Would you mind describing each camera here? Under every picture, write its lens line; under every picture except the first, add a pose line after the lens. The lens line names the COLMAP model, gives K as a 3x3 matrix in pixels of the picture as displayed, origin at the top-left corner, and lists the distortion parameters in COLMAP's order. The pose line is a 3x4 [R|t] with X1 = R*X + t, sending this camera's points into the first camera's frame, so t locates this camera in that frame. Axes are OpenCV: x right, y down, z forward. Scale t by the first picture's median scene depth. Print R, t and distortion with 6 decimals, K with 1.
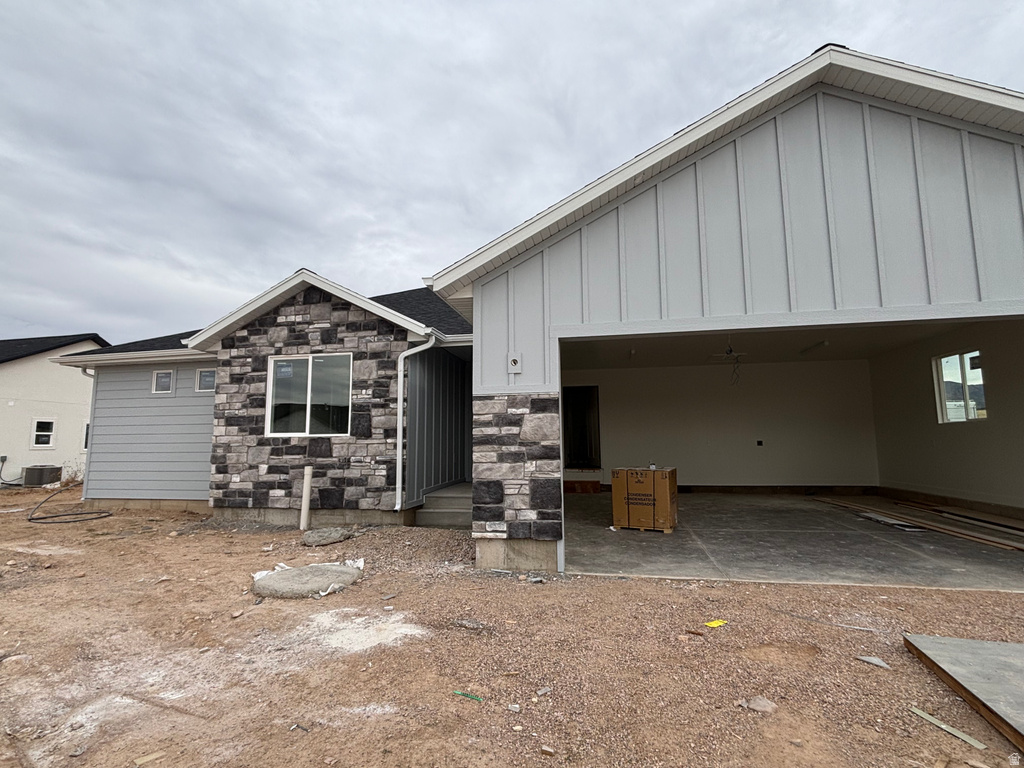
lens RADIAL K [[513.0, 0, 511.4], [0, 513.0, 378.5], [0, 0, 1]] dist [0.010974, -0.000695]
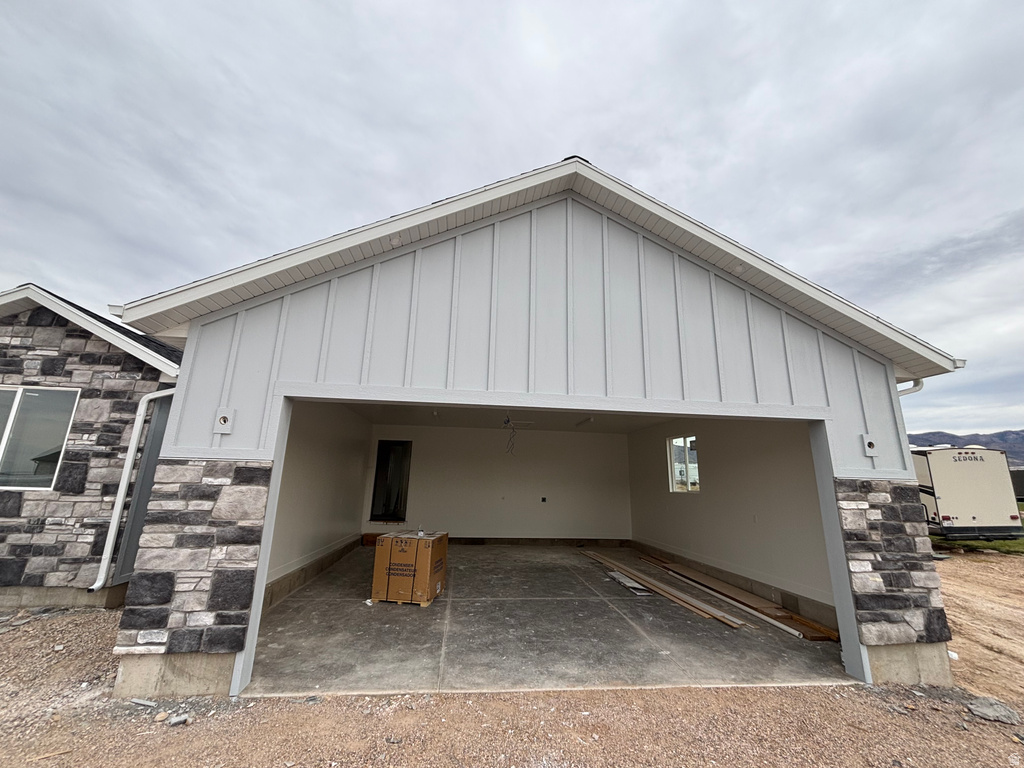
lens RADIAL K [[412.7, 0, 511.1], [0, 412.7, 378.5], [0, 0, 1]] dist [0.024718, -0.011815]
pose [[0.955041, 0.105176, 0.277192, 0.173184], [-0.072504, 0.989426, -0.125616, -0.032461], [-0.287473, 0.099870, 0.952568, 0.145715]]
